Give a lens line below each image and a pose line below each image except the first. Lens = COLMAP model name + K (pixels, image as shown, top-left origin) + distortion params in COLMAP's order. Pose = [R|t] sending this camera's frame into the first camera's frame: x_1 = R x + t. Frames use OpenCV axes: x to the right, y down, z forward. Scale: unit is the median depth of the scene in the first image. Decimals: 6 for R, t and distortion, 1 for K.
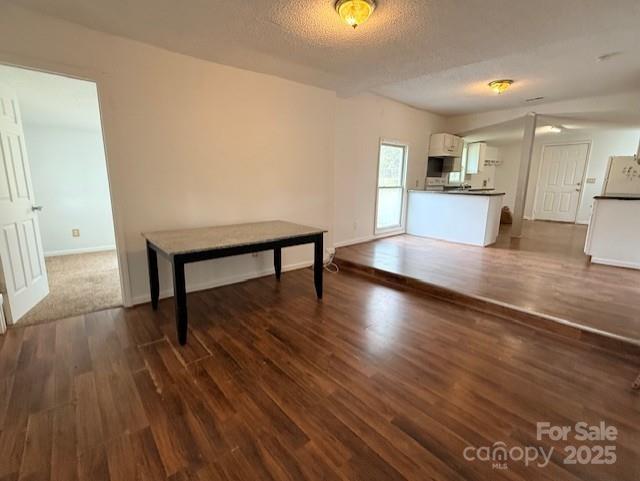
lens RADIAL K [[293.4, 0, 319.6], [0, 293.4, 240.6], [0, 0, 1]] dist [-0.003414, 0.001057]
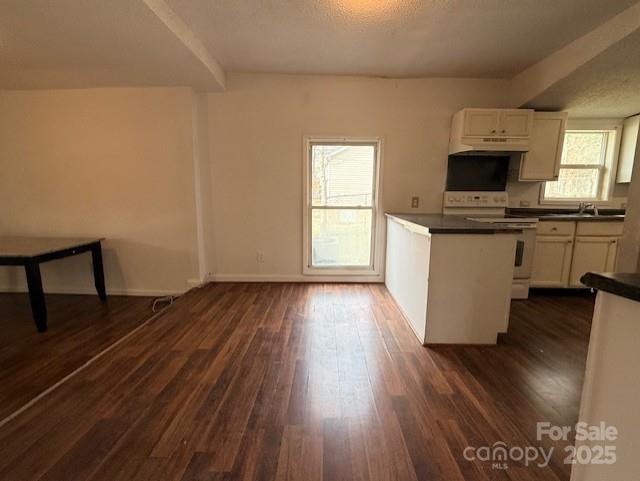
lens RADIAL K [[293.4, 0, 320.3], [0, 293.4, 236.4], [0, 0, 1]] dist [-0.003414, 0.001057]
pose [[0.744370, 0.092363, -0.661349, 0.681930], [-0.136331, 0.990548, -0.015107, -0.107886], [0.653703, 0.101407, 0.749926, 0.514772]]
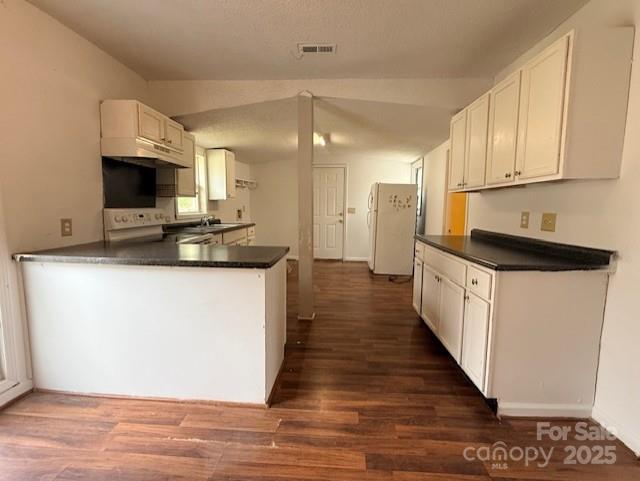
lens RADIAL K [[293.4, 0, 321.7], [0, 293.4, 236.2], [0, 0, 1]] dist [-0.003414, 0.001057]
pose [[0.704903, -0.071791, 0.705661, 0.349843], [0.136706, 0.989963, -0.035844, -0.152476], [-0.696005, 0.121734, 0.707643, 0.637279]]
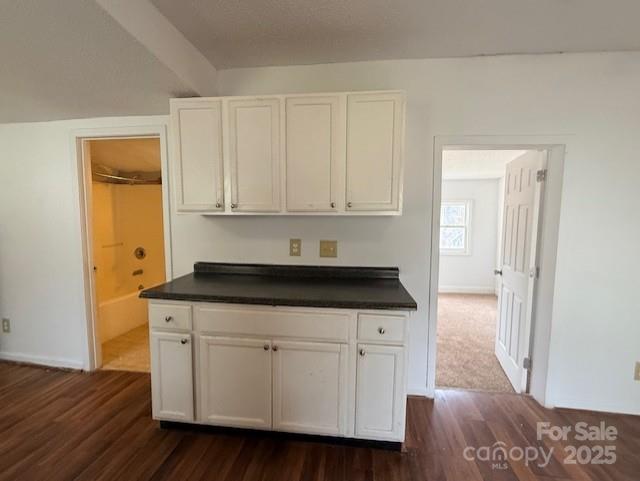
lens RADIAL K [[293.4, 0, 322.2], [0, 293.4, 239.6], [0, 0, 1]] dist [-0.003414, 0.001057]
pose [[-0.658610, -0.083398, 0.747848, 0.532900], [0.137267, 0.963848, 0.228373, -0.252481], [-0.739858, 0.253064, -0.623353, 0.962684]]
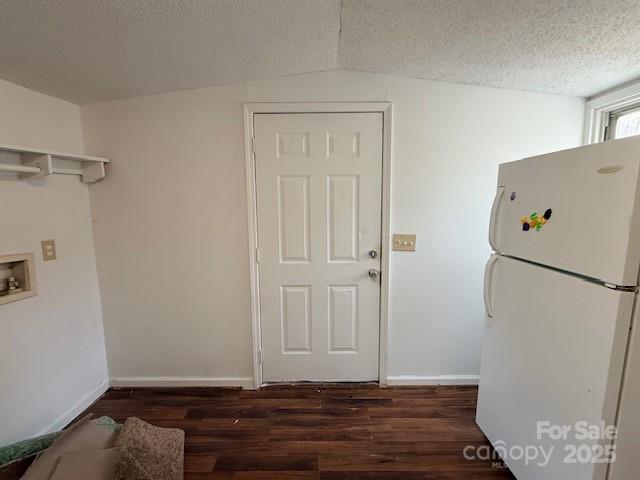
lens RADIAL K [[293.4, 0, 321.7], [0, 293.4, 238.3], [0, 0, 1]] dist [-0.003414, 0.001057]
pose [[0.649791, -0.110520, 0.752036, 0.906984], [0.161615, 0.986839, 0.005385, -0.307497], [-0.742733, 0.118041, 0.659101, 1.200151]]
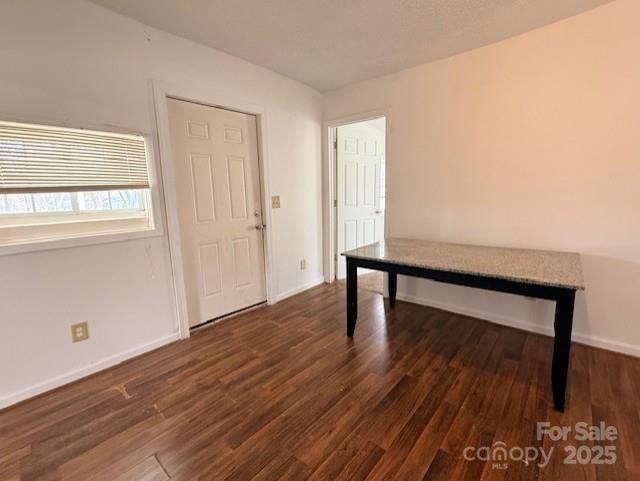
lens RADIAL K [[293.4, 0, 320.5], [0, 293.4, 239.1], [0, 0, 1]] dist [-0.003414, 0.001057]
pose [[0.149047, 0.139024, -0.979008, 0.240362], [-0.169397, 0.979021, 0.113237, -0.051826], [0.974212, 0.148963, 0.169470, 0.270003]]
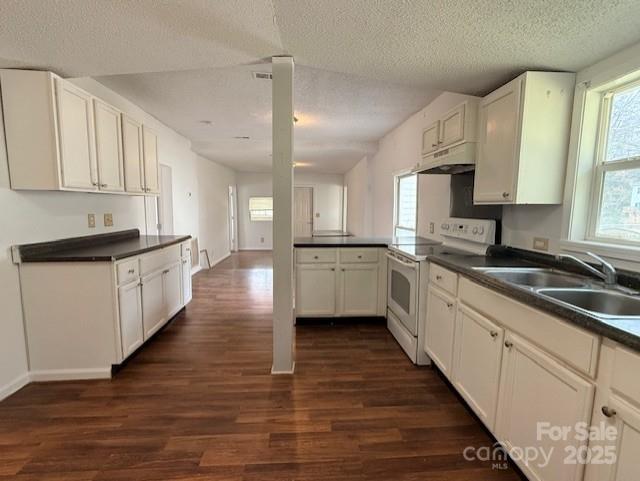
lens RADIAL K [[293.4, 0, 319.7], [0, 293.4, 237.9], [0, 0, 1]] dist [-0.003414, 0.001057]
pose [[-0.609336, 0.070767, -0.789748, 1.035092], [-0.171342, 0.960725, 0.218287, -0.302495], [0.774178, 0.268327, -0.573279, 1.343867]]
